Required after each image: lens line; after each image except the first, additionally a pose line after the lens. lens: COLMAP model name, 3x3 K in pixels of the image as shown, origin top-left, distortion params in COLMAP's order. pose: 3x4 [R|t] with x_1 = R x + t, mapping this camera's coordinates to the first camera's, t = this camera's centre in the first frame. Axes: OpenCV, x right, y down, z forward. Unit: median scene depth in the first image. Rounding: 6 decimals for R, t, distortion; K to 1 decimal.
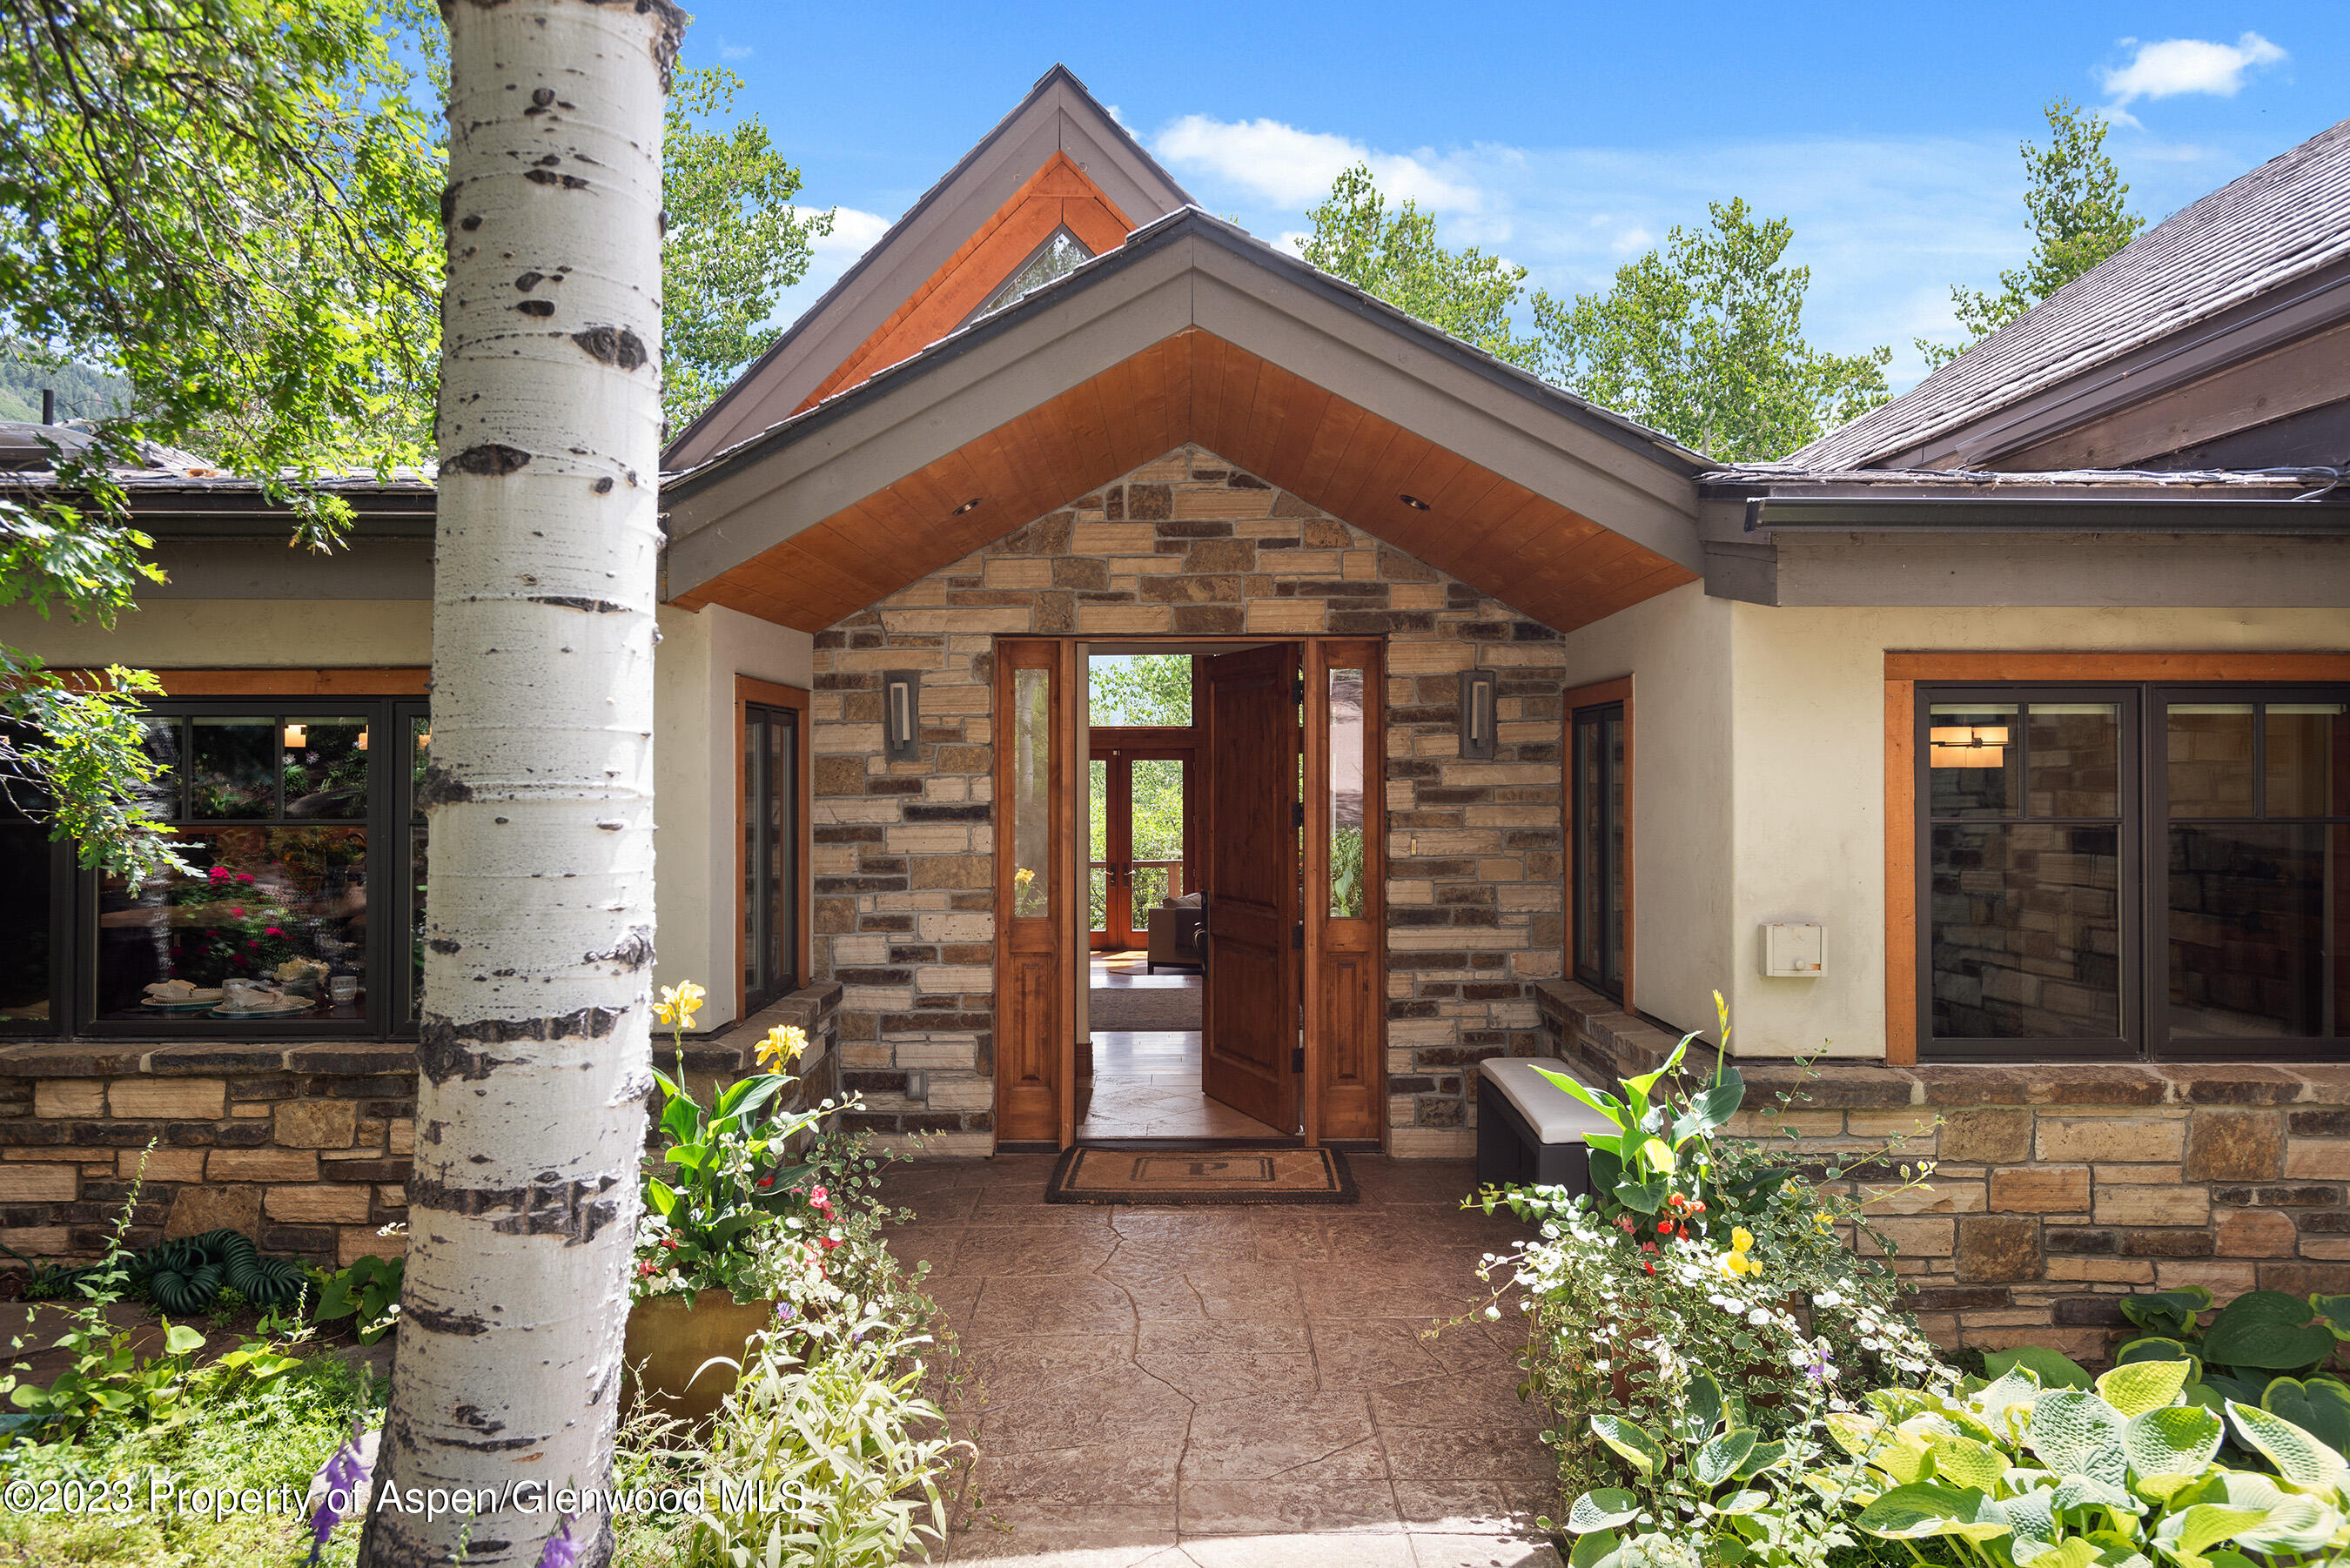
lens RADIAL K [[1517.5, 0, 1194.4], [0, 1517.5, 793.8], [0, 0, 1]] dist [-0.001027, -0.001088]
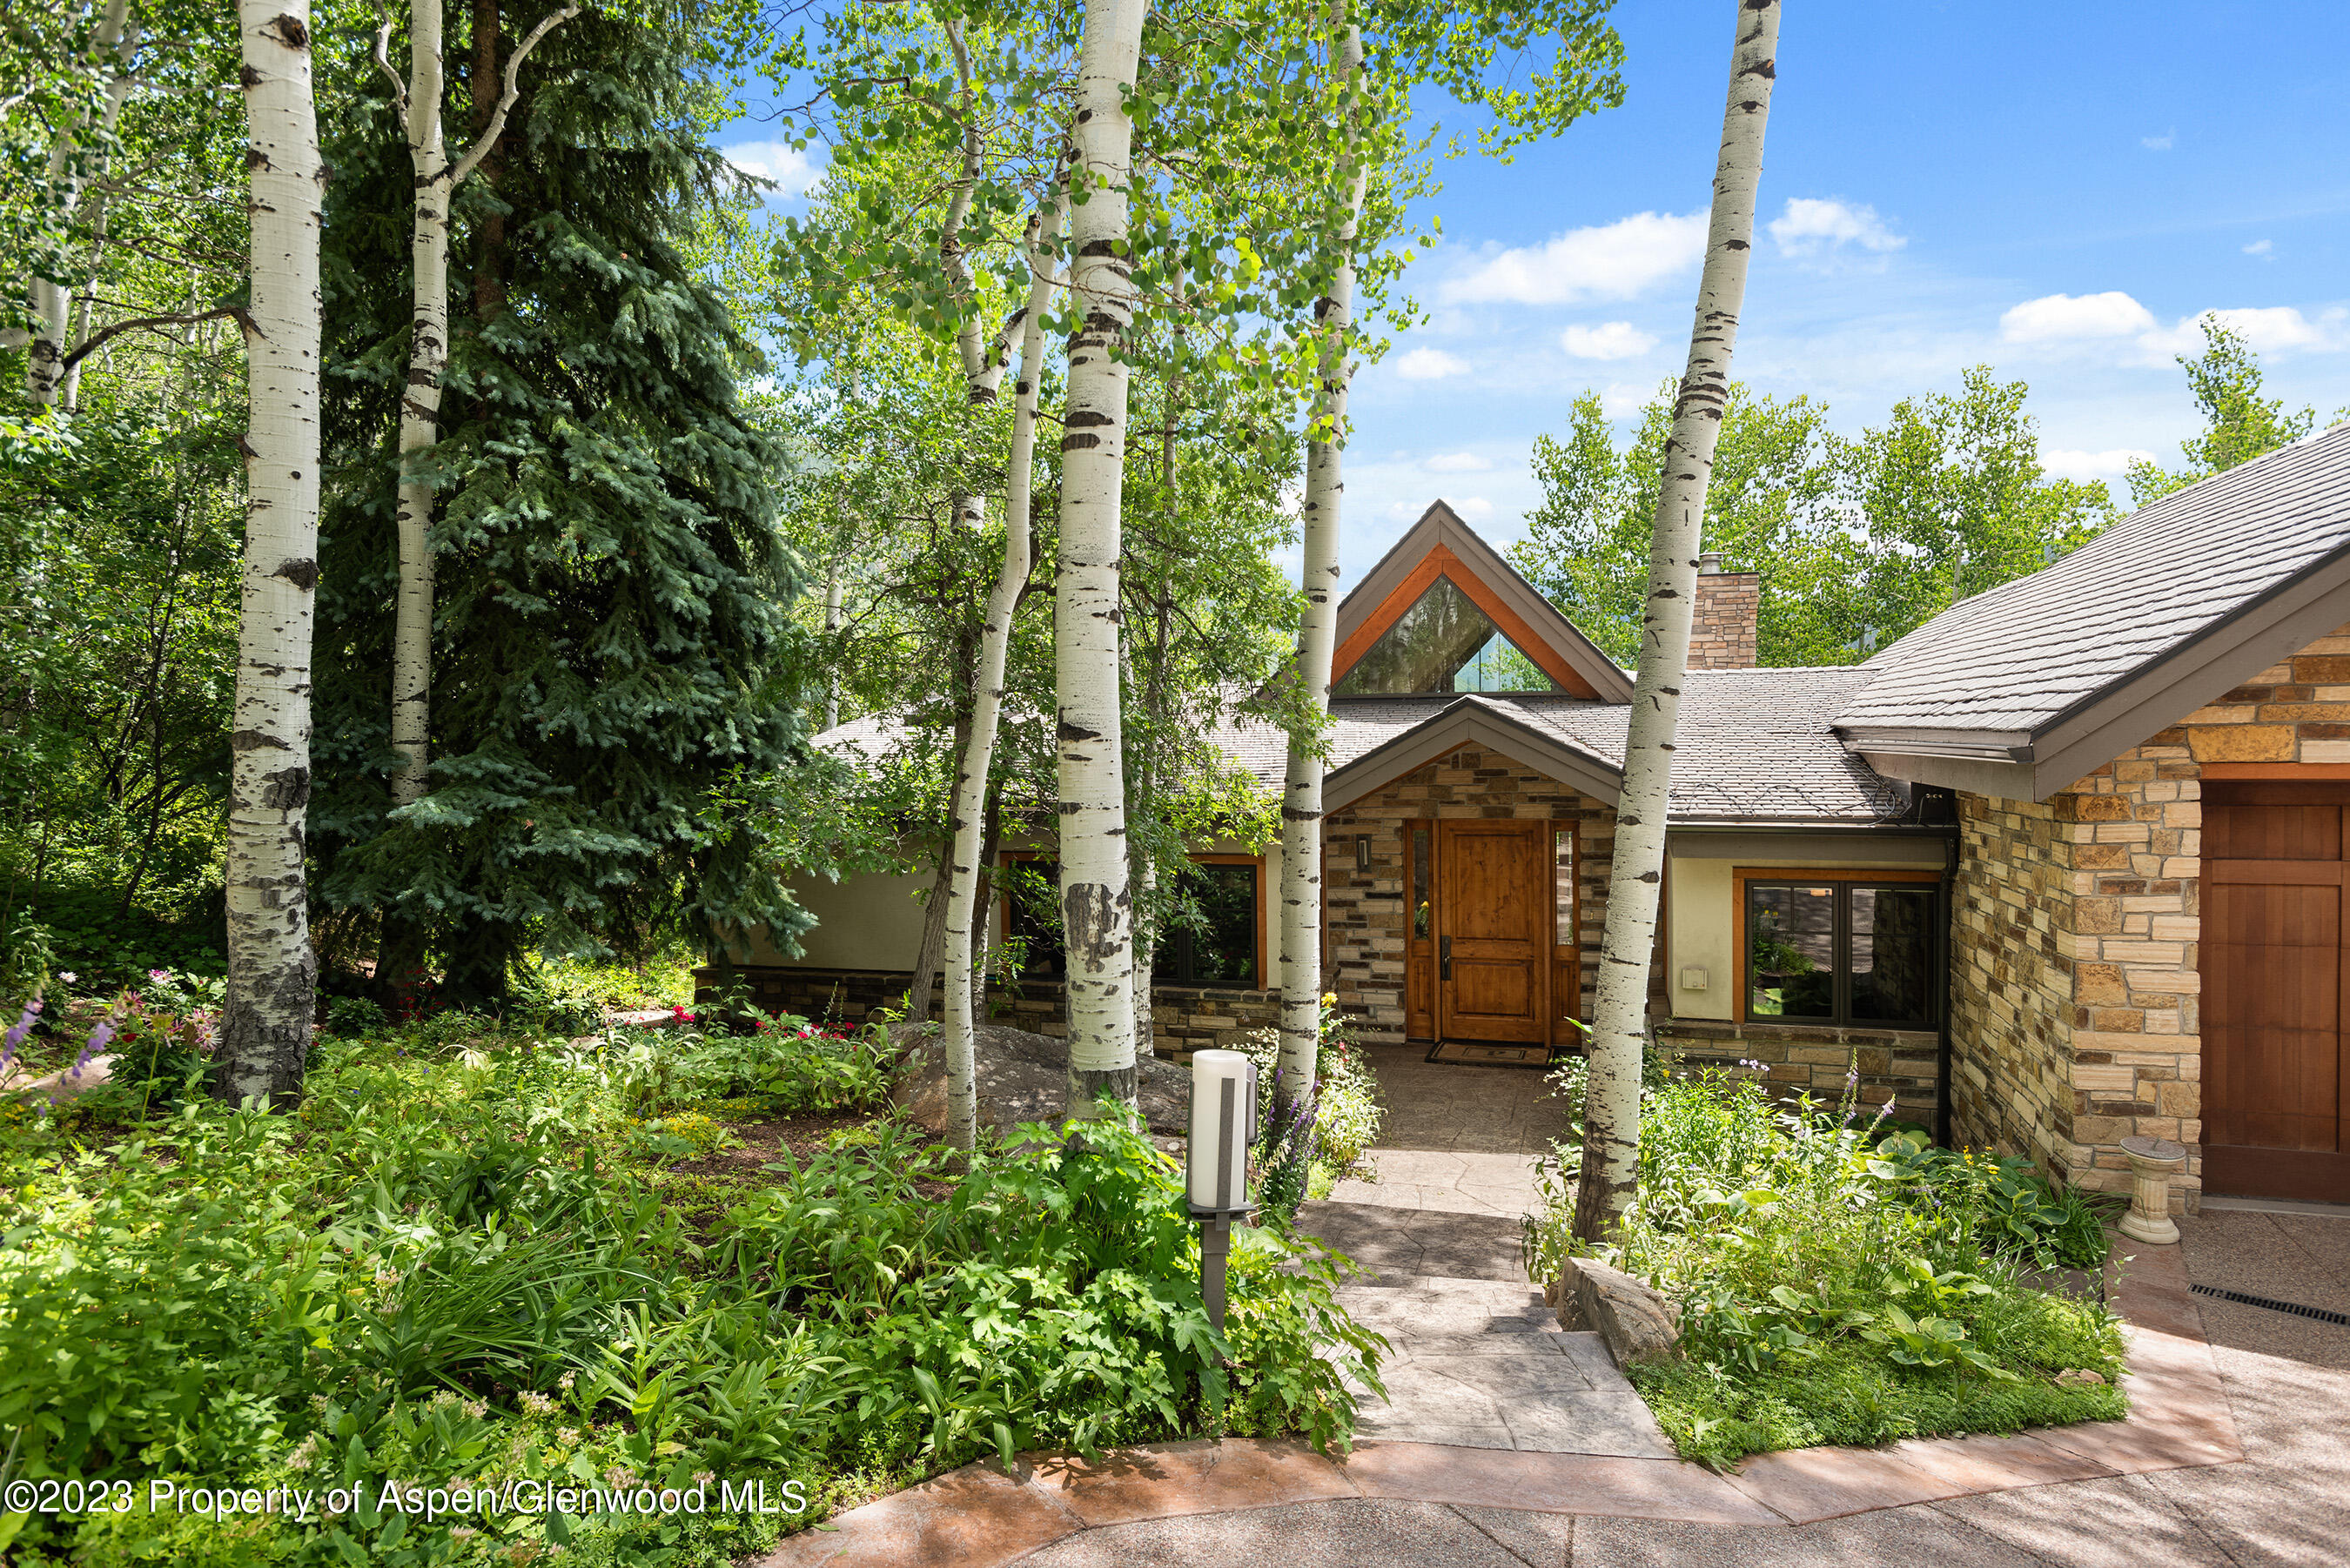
lens RADIAL K [[1368.7, 0, 1195.0], [0, 1368.7, 764.2], [0, 0, 1]] dist [-0.002610, -0.000482]
pose [[0.952228, -0.005884, -0.305330, 0.205226], [0.010730, 0.999842, 0.014197, -0.223409], [0.305198, -0.016795, 0.952141, -1.093933]]
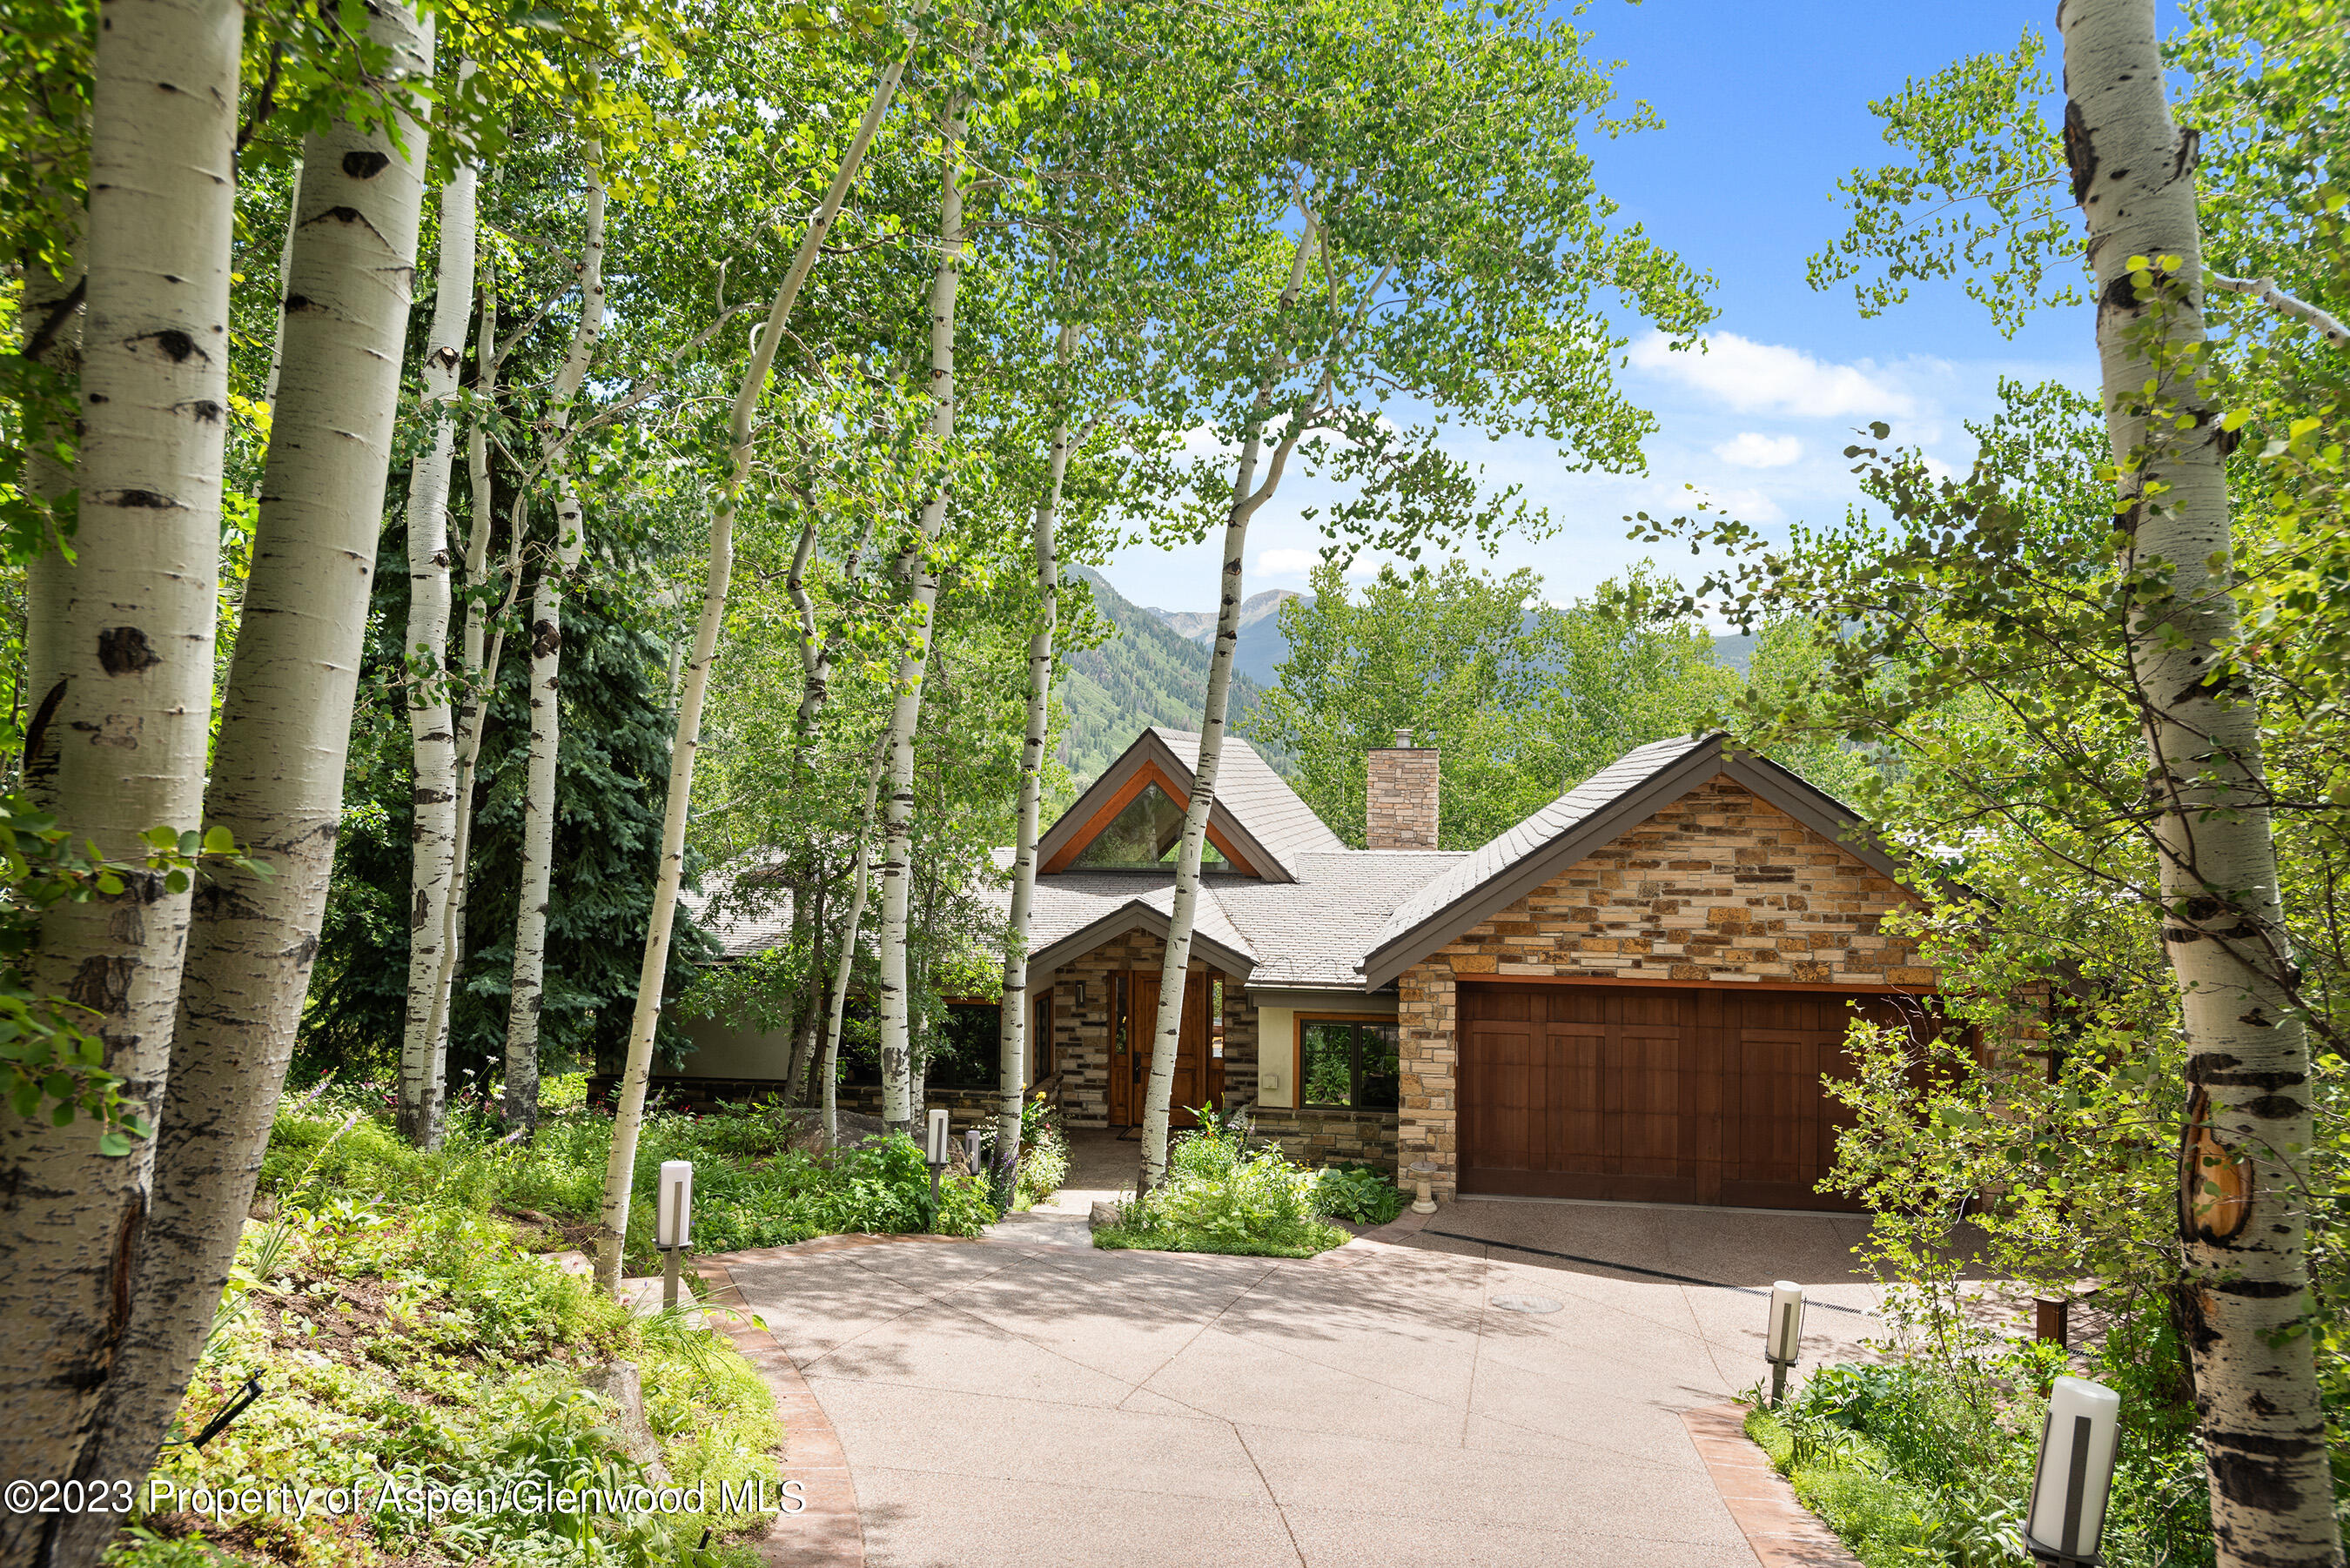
lens RADIAL K [[1670.8, 0, 1175.3], [0, 1670.8, 779.0], [0, 0, 1]] dist [0.002202, -0.000047]
pose [[0.978199, -0.000440, -0.207668, 0.776015], [-0.001262, 0.999967, -0.008065, -0.497441], [0.207664, 0.008151, 0.978166, -2.562480]]
